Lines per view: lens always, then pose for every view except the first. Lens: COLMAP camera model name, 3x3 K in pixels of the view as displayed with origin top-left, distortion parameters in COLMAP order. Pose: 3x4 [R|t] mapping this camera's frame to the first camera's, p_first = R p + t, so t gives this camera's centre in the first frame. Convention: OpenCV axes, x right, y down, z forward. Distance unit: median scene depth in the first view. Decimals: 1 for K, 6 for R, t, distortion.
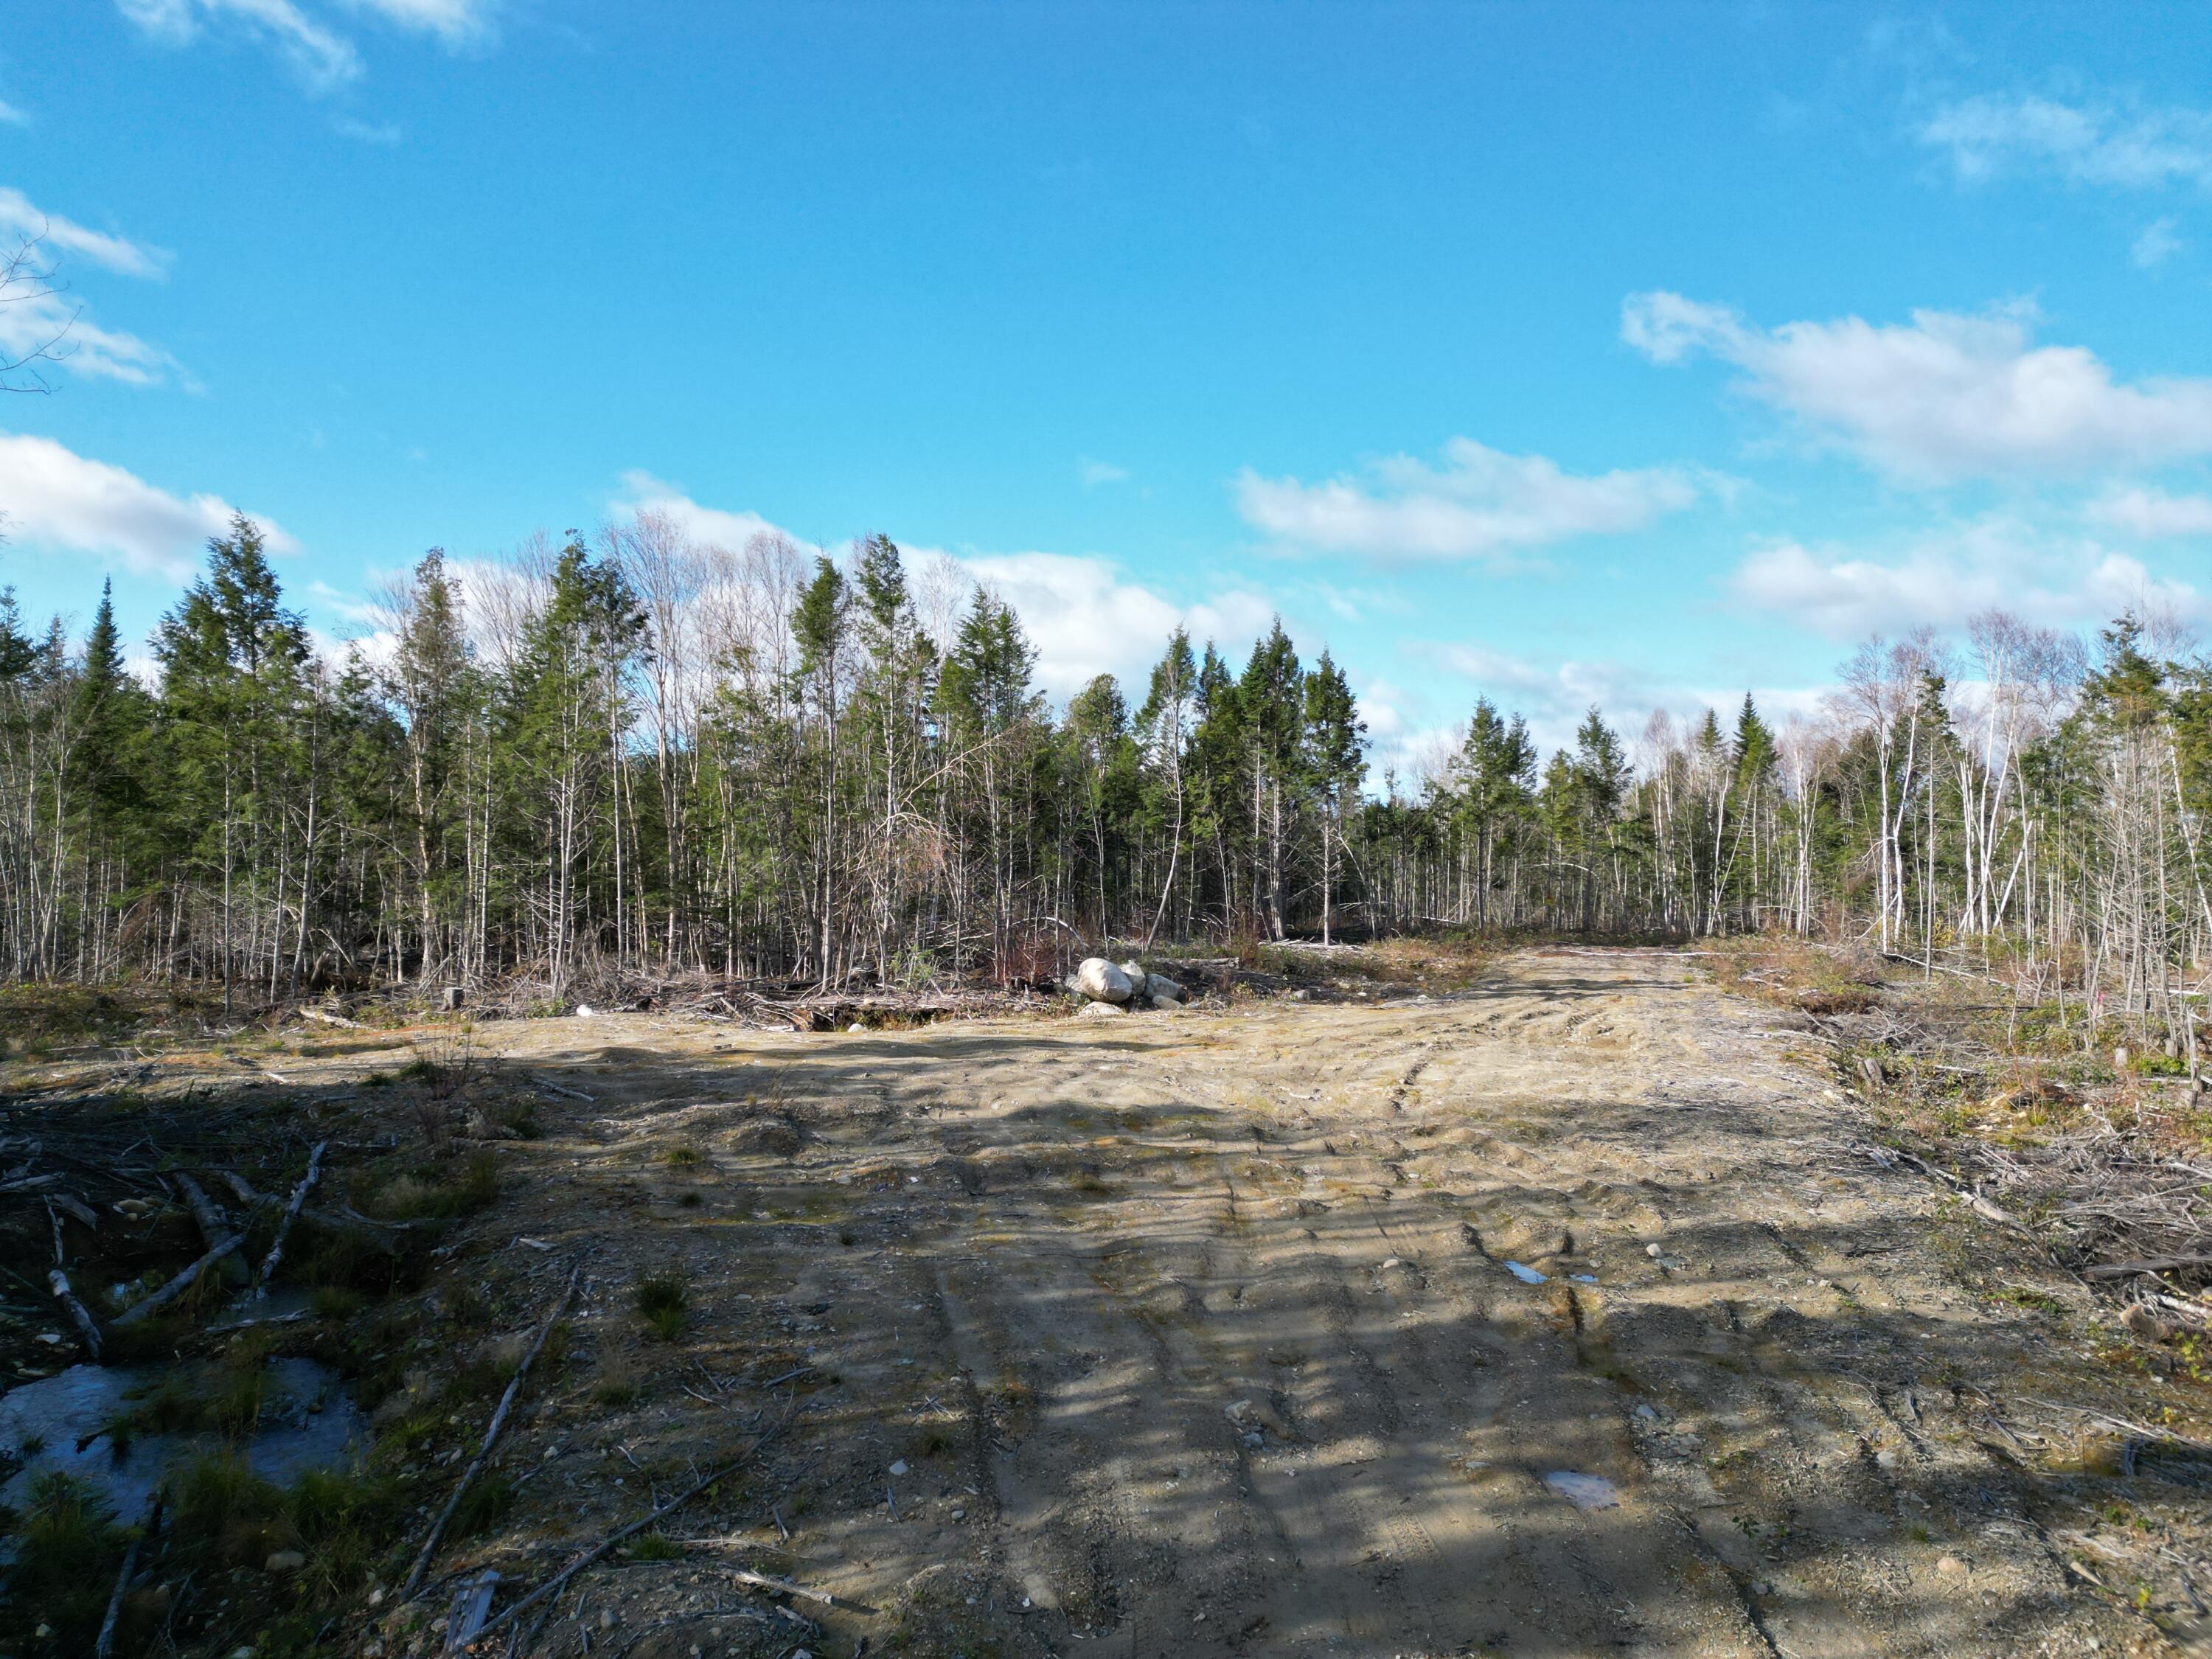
lens RADIAL K [[1539.9, 0, 1118.1], [0, 1539.9, 826.2], [0, 0, 1]] dist [0.093369, -0.083837]
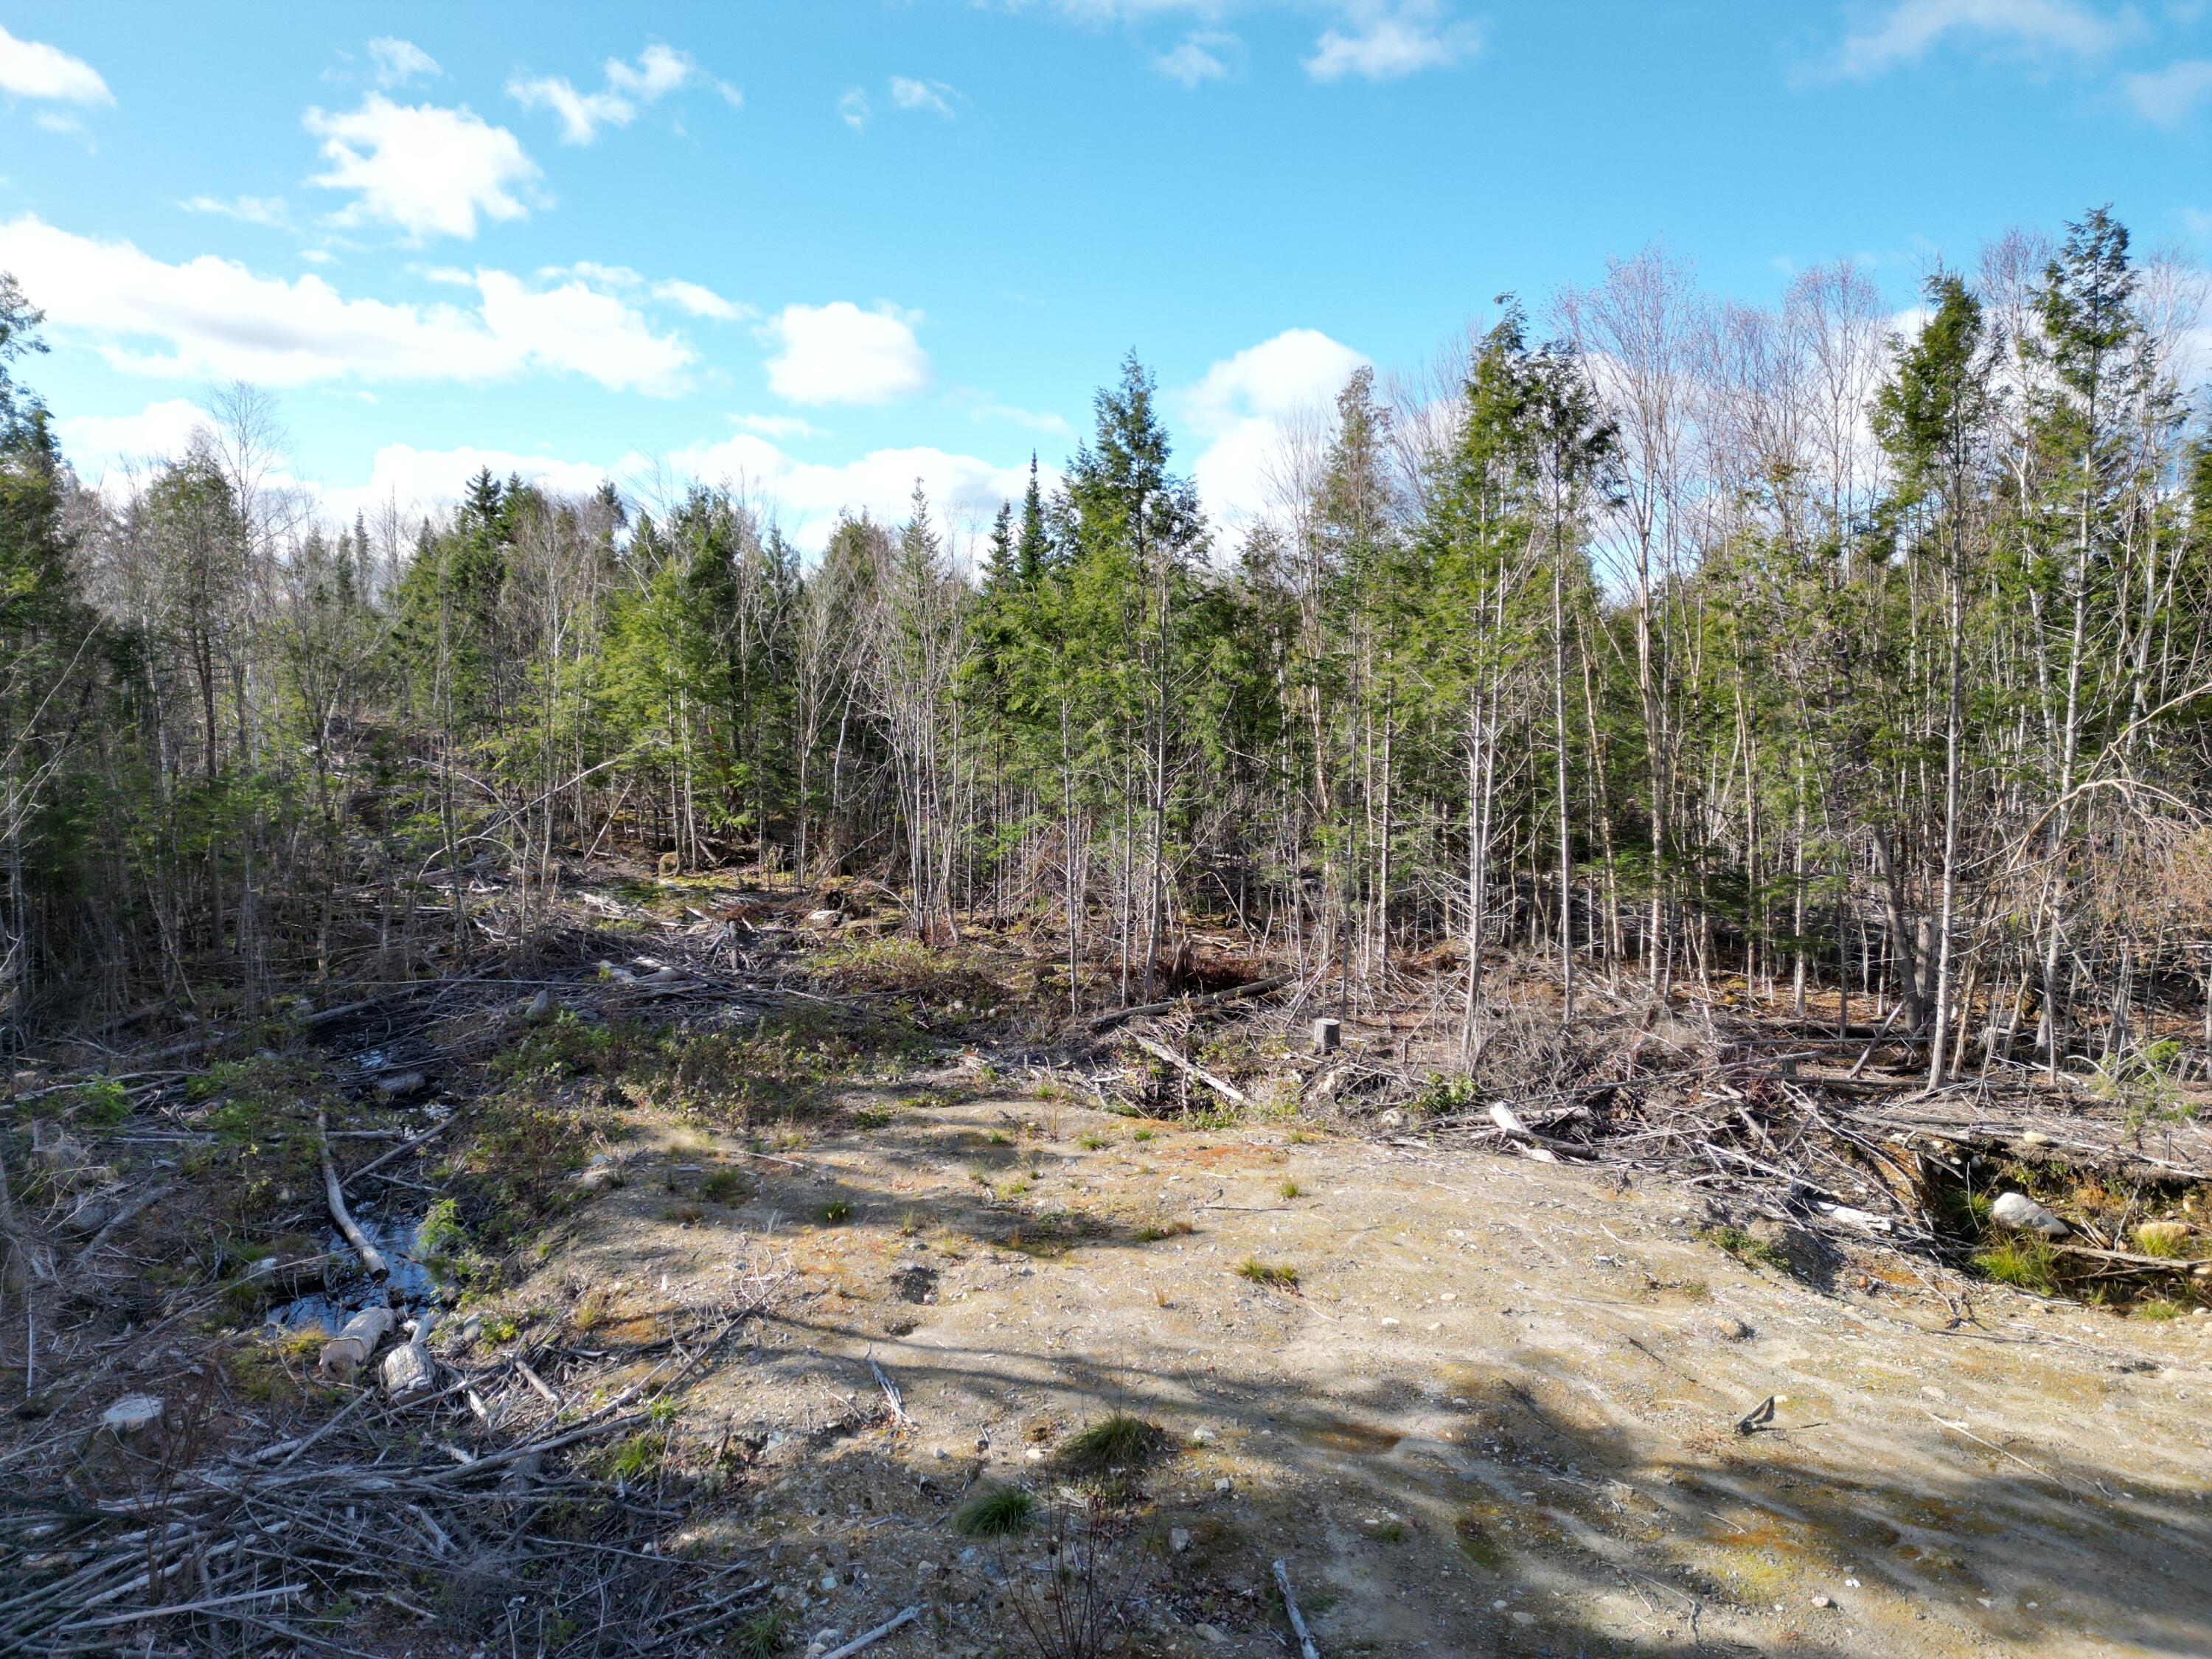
lens RADIAL K [[1539.9, 0, 1118.1], [0, 1539.9, 826.2], [0, 0, 1]] dist [0.093369, -0.083837]
pose [[0.810809, 0.039764, -0.583959, -0.097002], [0.028920, 0.993749, 0.107824, -0.051010], [0.584596, -0.104313, 0.804591, 0.369357]]
